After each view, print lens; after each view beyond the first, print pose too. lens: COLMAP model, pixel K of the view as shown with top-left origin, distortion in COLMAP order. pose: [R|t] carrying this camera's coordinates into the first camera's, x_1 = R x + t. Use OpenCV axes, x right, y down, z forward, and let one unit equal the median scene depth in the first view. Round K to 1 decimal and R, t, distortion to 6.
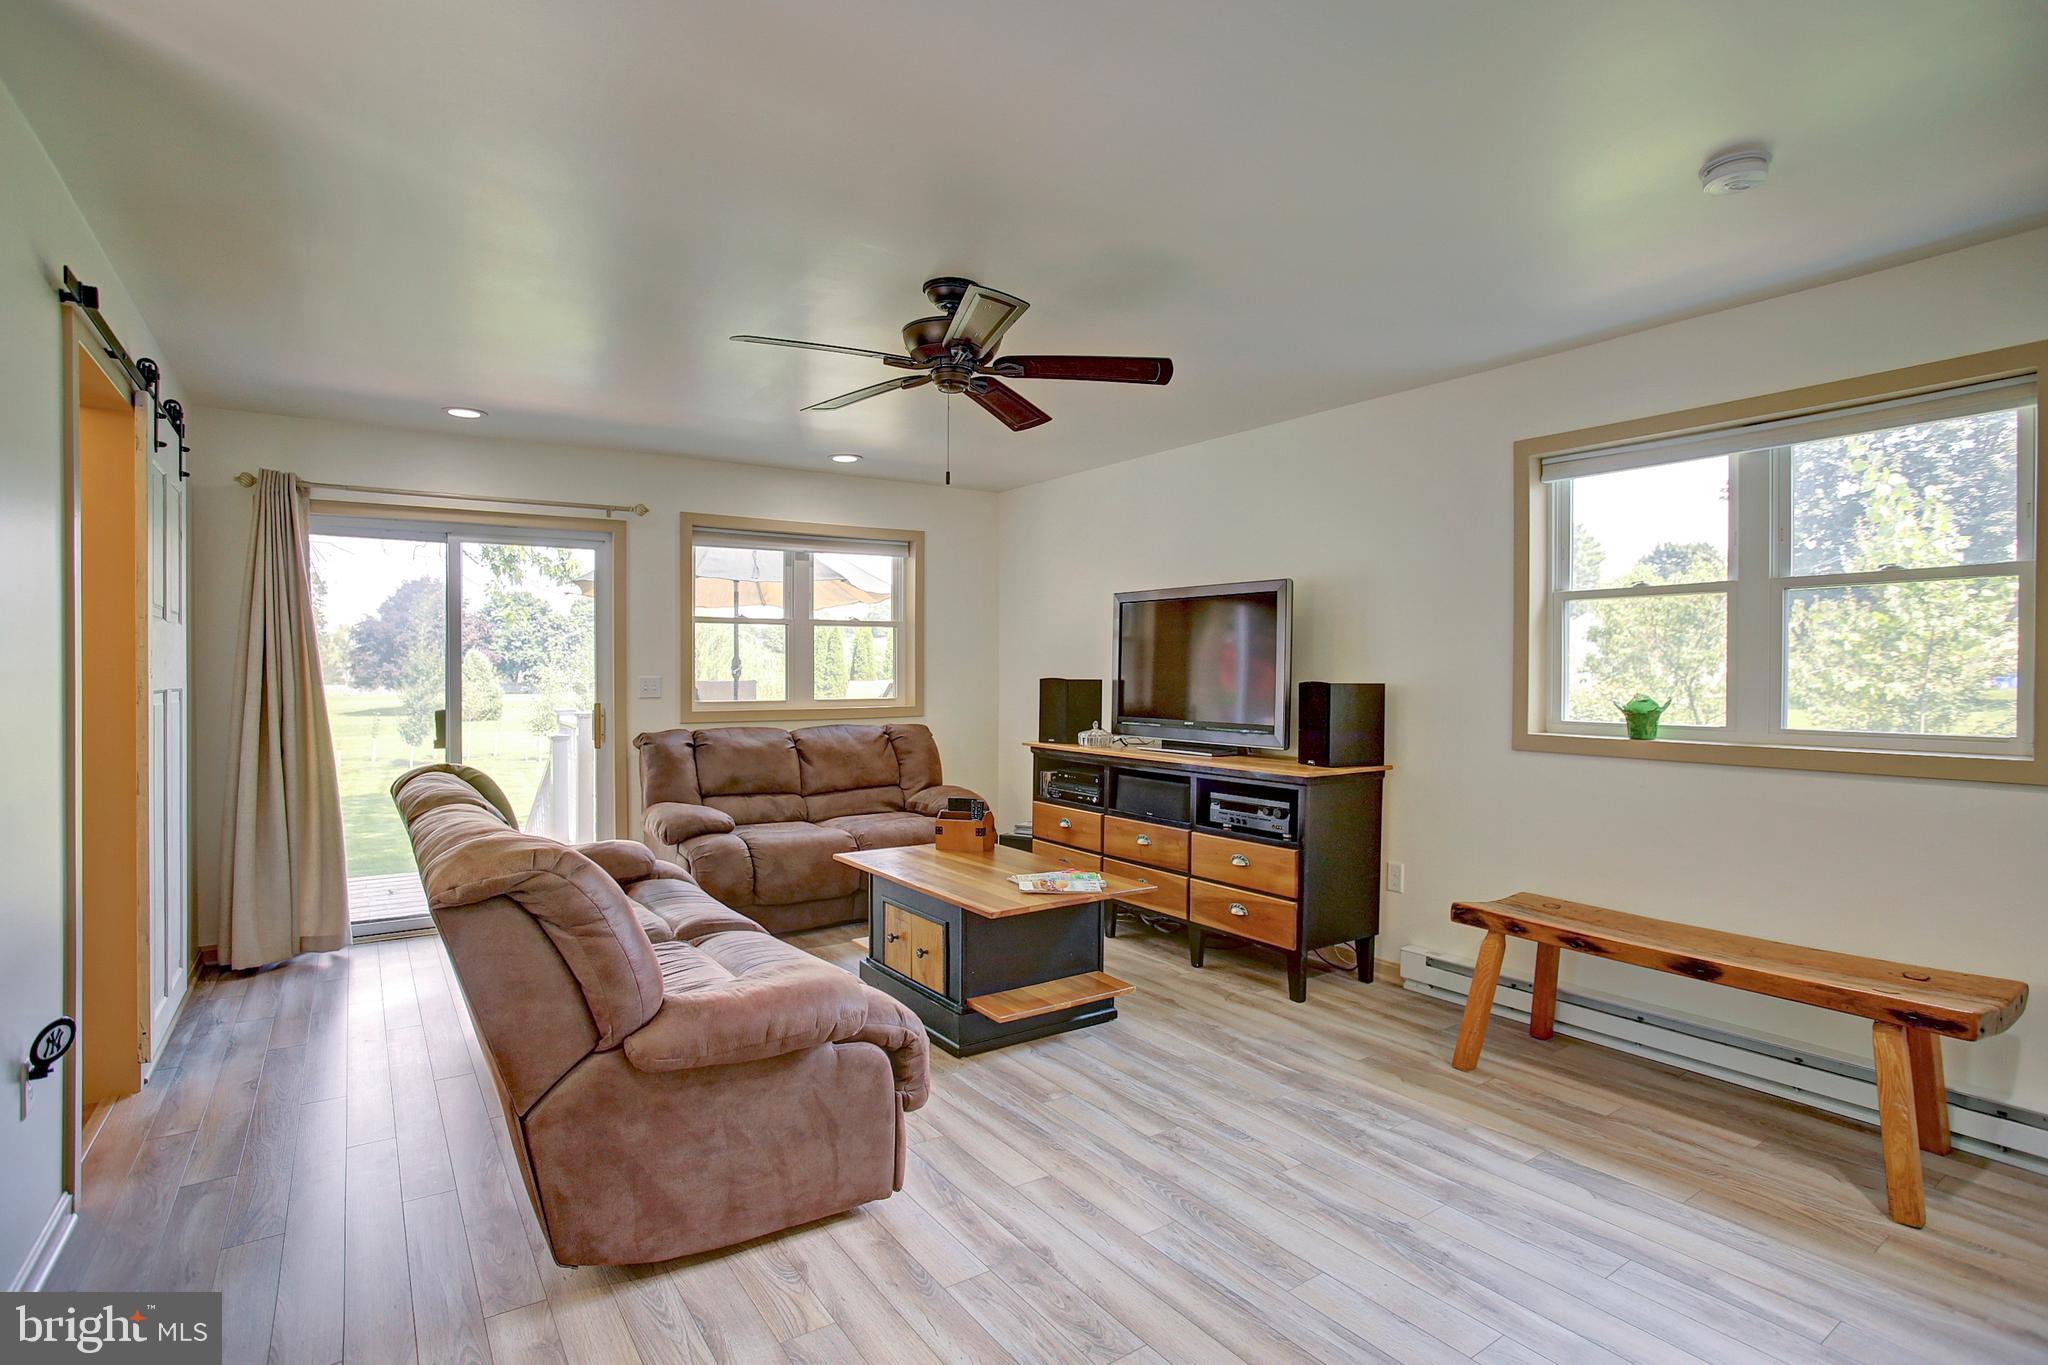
lens RADIAL K [[999.9, 0, 1033.8], [0, 999.9, 674.5], [0, 0, 1]] dist [-0.038414, 0.000197]
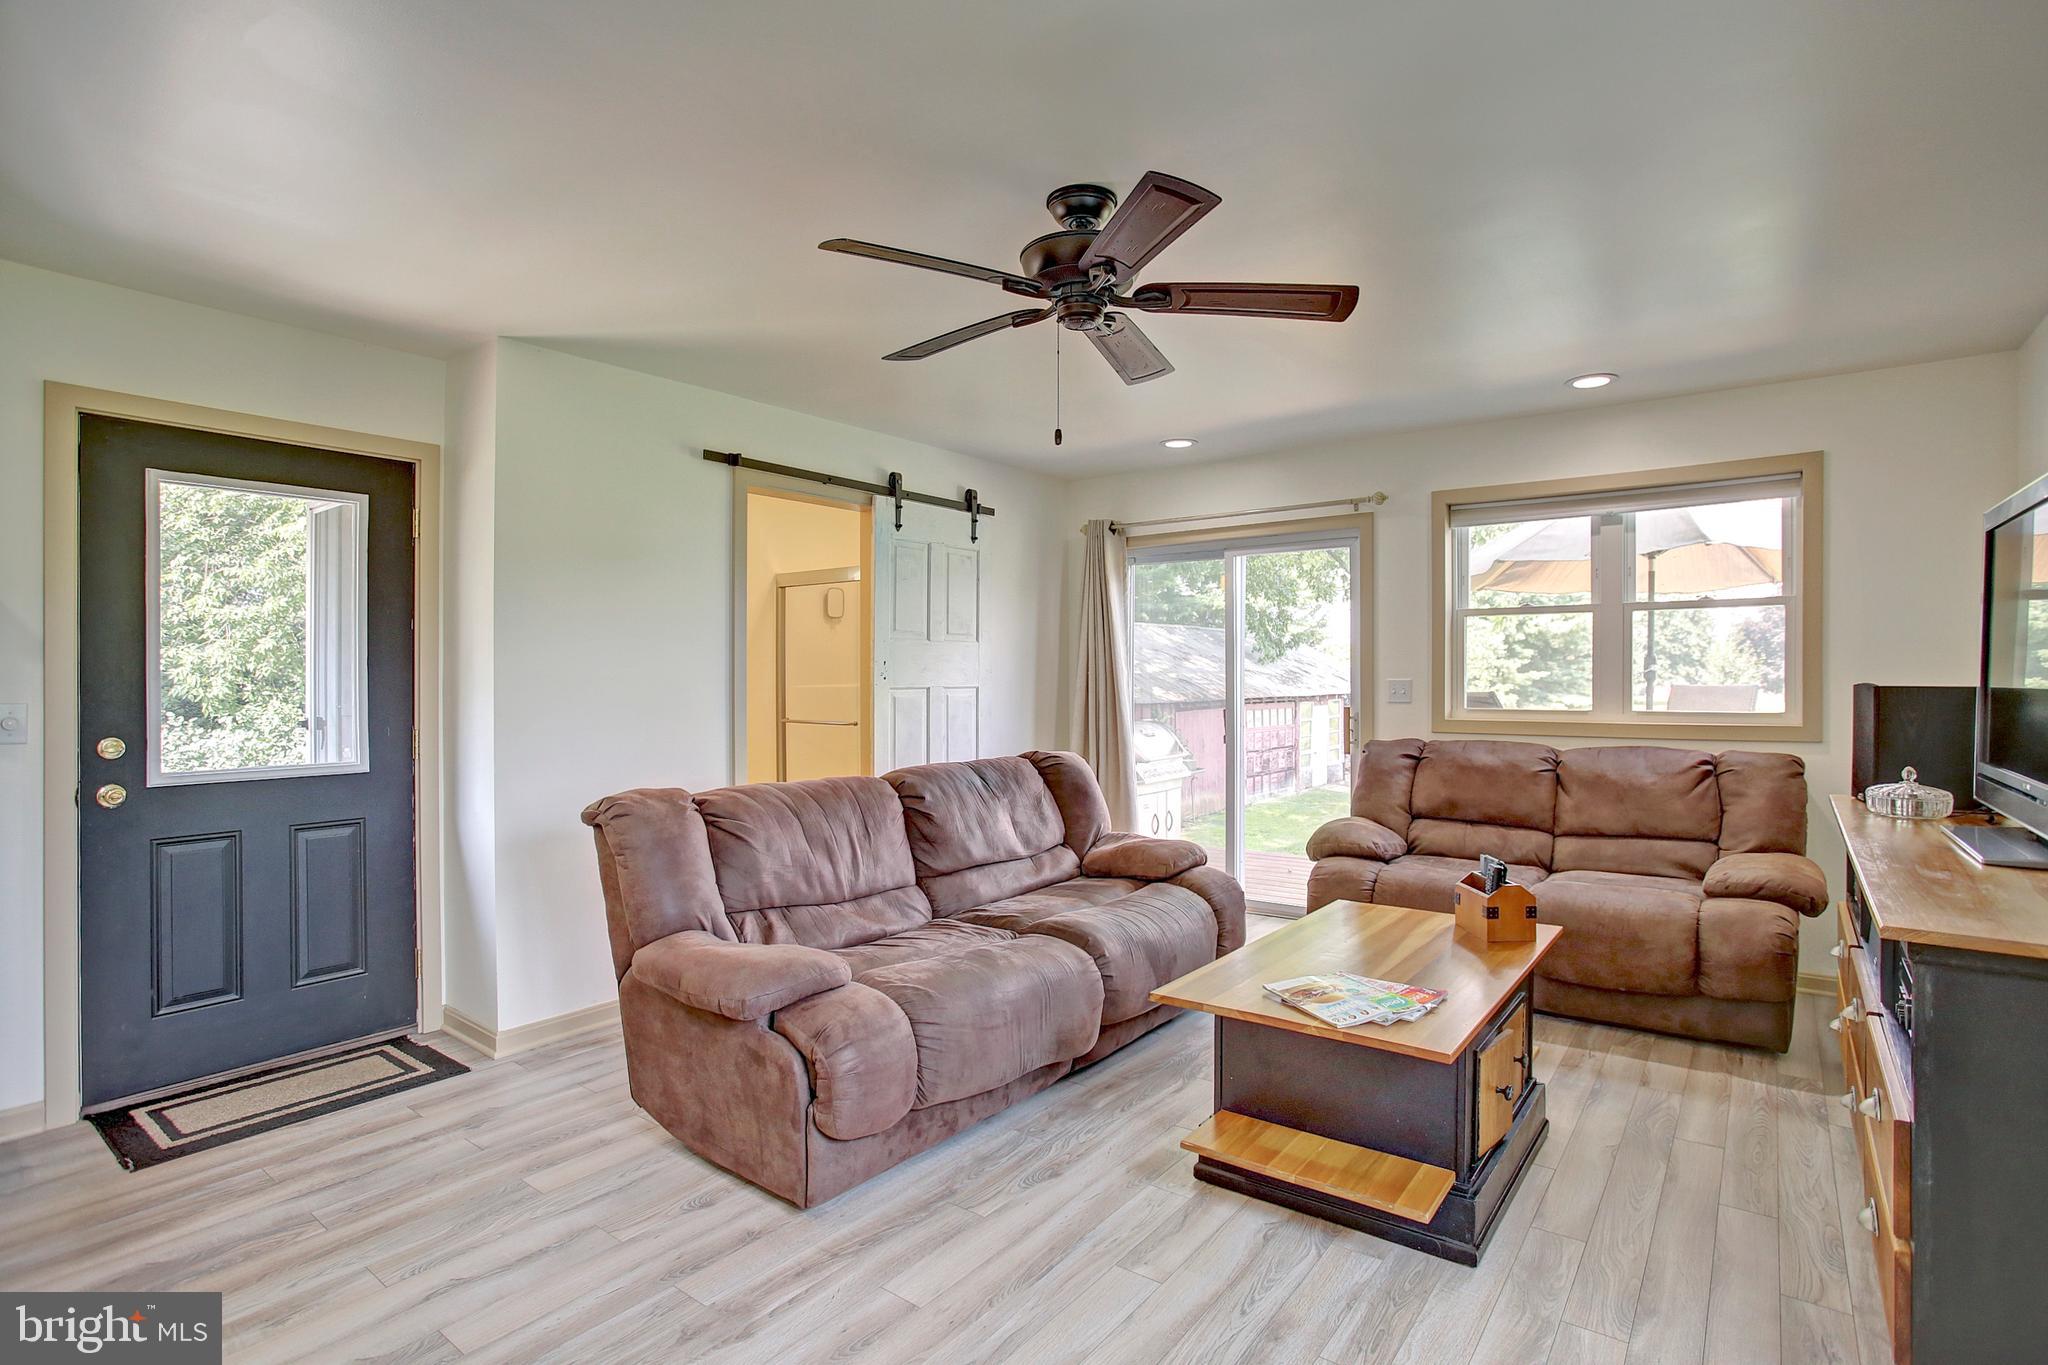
lens RADIAL K [[999.9, 0, 1033.8], [0, 999.9, 674.5], [0, 0, 1]] dist [-0.038414, 0.000197]
pose [[0.321978, -0.000657, -0.946747, 0.383061], [-0.001534, 0.999998, -0.001216, 0.000090], [0.946746, 0.001843, 0.321976, 0.402985]]
